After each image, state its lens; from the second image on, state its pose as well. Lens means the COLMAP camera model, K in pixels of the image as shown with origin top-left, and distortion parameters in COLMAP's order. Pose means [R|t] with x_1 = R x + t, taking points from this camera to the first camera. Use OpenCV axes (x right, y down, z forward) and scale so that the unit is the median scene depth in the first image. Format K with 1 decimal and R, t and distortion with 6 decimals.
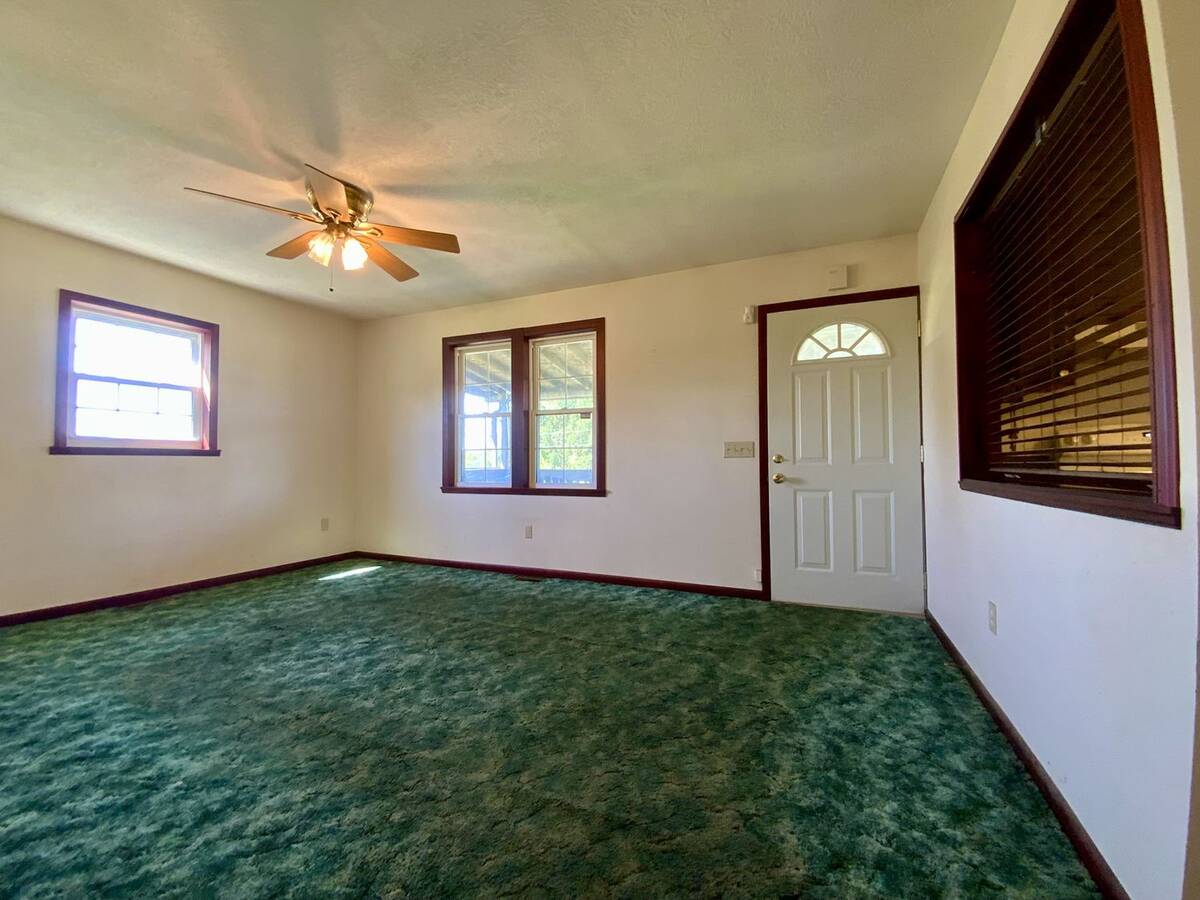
lens RADIAL K [[484.4, 0, 596.9], [0, 484.4, 453.6], [0, 0, 1]] dist [0.012141, -0.012720]
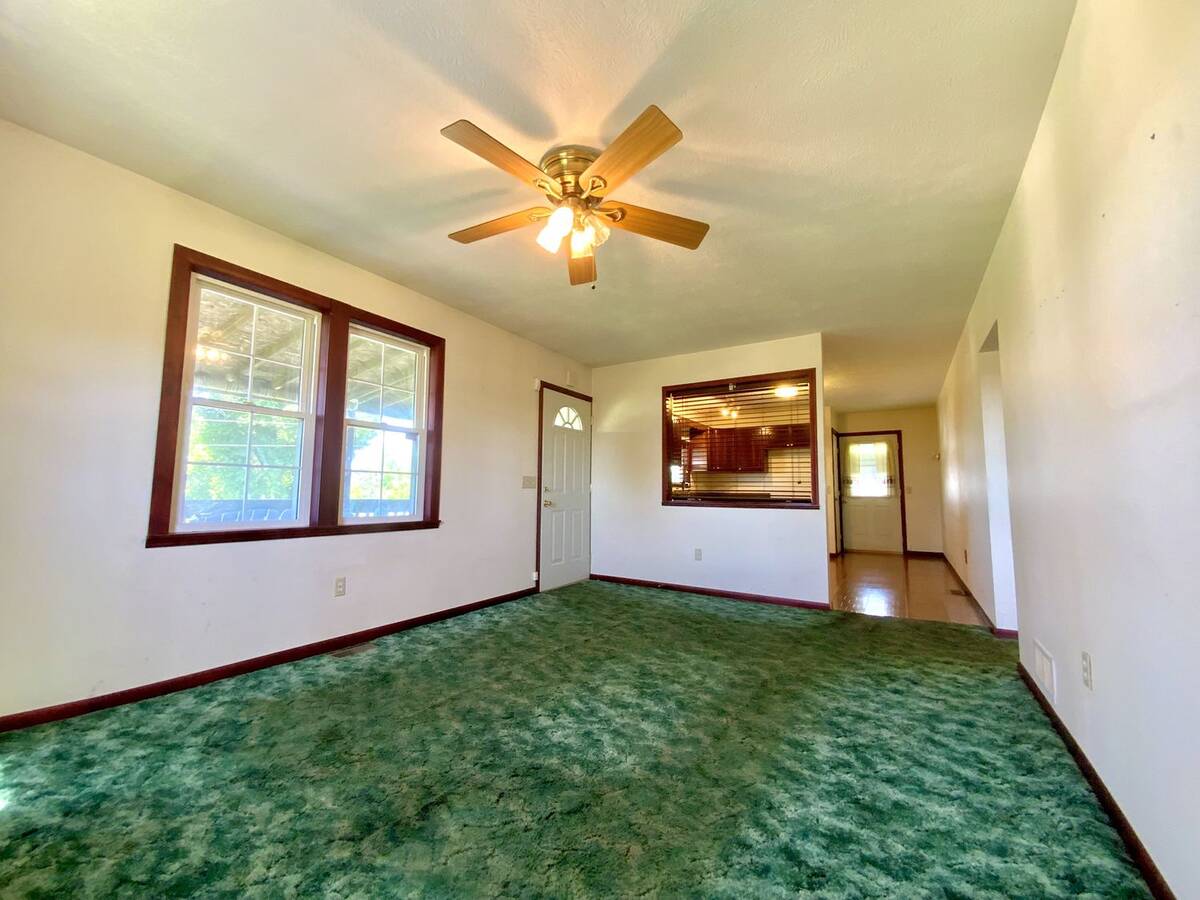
lens RADIAL K [[484.4, 0, 602.5], [0, 484.4, 451.5], [0, 0, 1]] dist [0.012141, -0.012720]
pose [[0.131228, 0.093267, 0.986955, -1.101389], [-0.027307, 0.995527, -0.090446, 0.023368], [-0.990976, -0.015082, 0.133188, 0.703160]]
